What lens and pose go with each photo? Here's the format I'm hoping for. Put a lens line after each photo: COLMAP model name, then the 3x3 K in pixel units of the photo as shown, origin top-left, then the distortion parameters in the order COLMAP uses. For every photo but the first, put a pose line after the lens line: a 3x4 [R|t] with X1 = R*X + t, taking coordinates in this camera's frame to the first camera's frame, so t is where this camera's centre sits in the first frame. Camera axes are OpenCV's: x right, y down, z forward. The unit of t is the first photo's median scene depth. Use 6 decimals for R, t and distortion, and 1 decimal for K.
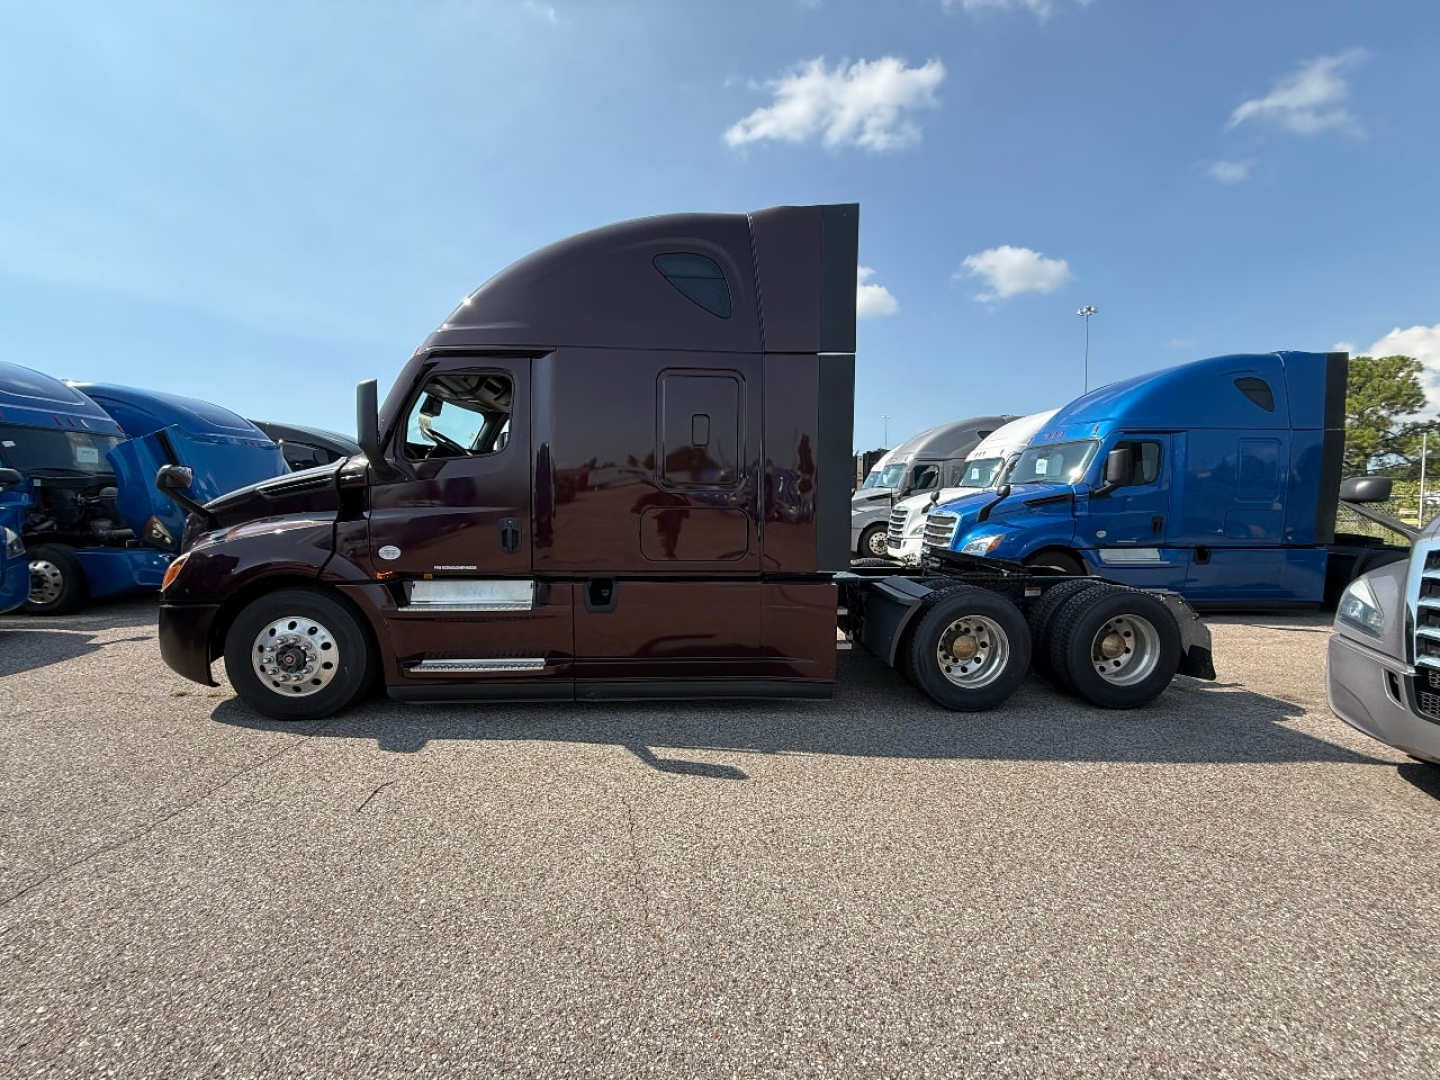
lens RADIAL K [[578.3, 0, 720.0], [0, 578.3, 540.0], [0, 0, 1]] dist [0.005901, -0.001005]
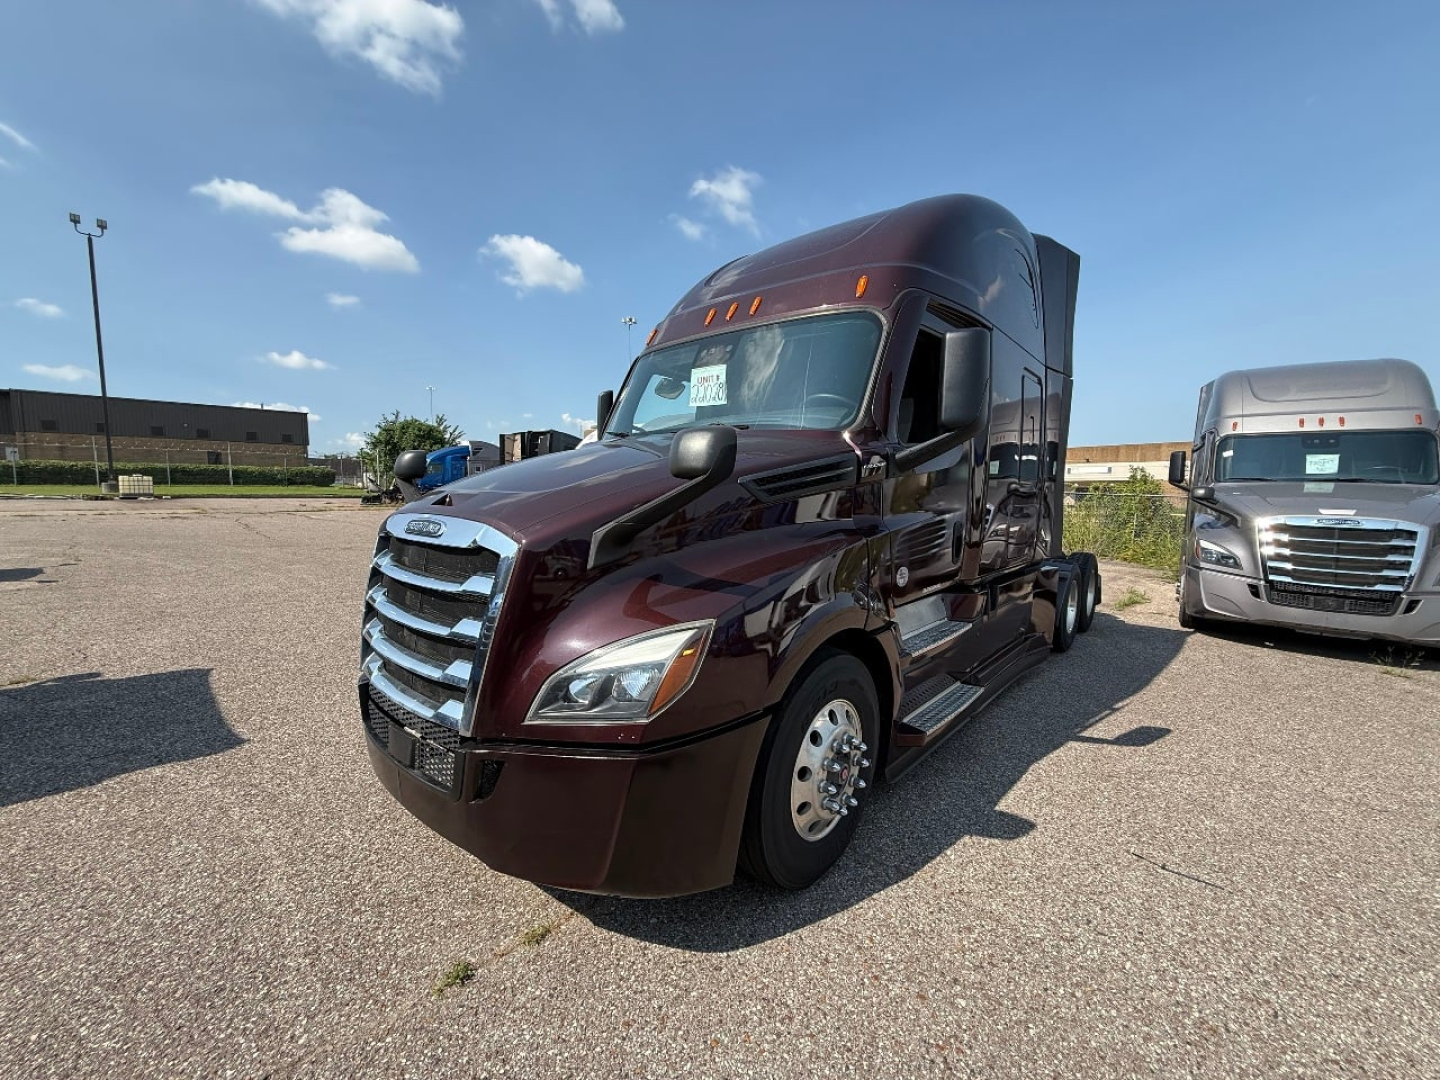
lens RADIAL K [[578.3, 0, 720.0], [0, 578.3, 540.0], [0, 0, 1]] dist [0.005901, -0.001005]
pose [[0.699692, -0.049230, 0.712747, -0.089454], [0.023873, 0.998677, 0.045544, -0.003949], [-0.714046, -0.014851, 0.699941, 0.050347]]
